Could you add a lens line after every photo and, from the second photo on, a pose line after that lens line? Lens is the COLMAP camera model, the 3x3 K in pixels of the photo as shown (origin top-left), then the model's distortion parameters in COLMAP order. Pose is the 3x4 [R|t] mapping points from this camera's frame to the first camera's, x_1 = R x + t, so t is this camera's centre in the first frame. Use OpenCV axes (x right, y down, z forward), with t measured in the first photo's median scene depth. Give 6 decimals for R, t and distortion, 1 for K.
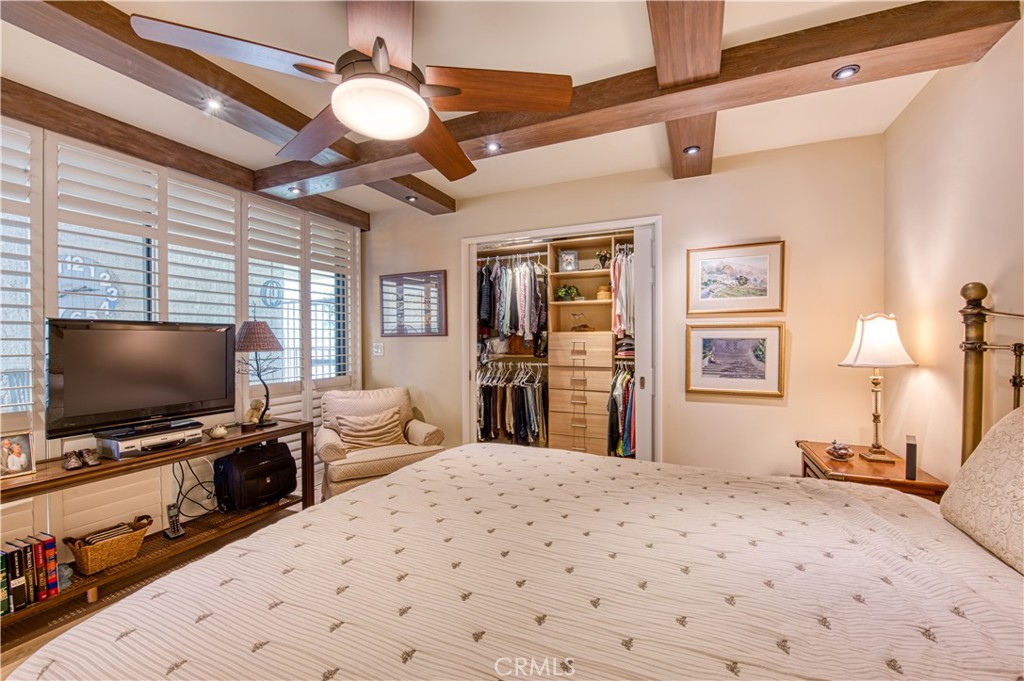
lens RADIAL K [[414.2, 0, 510.1], [0, 414.2, 343.6], [0, 0, 1]] dist [-0.003619, -0.000281]
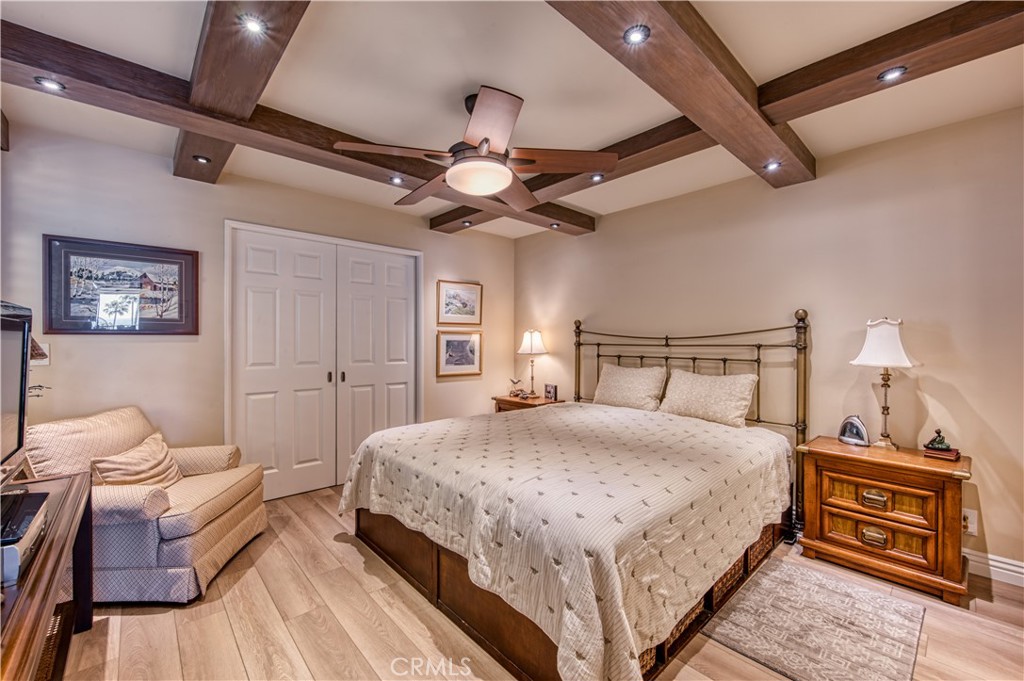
lens RADIAL K [[414.2, 0, 504.1], [0, 414.2, 341.3], [0, 0, 1]] dist [-0.003619, -0.000281]
pose [[0.403062, 0.005384, 0.915157, -0.870910], [0.005870, 0.999947, -0.008469, 0.005525], [-0.915154, 0.008785, 0.403009, 0.203506]]
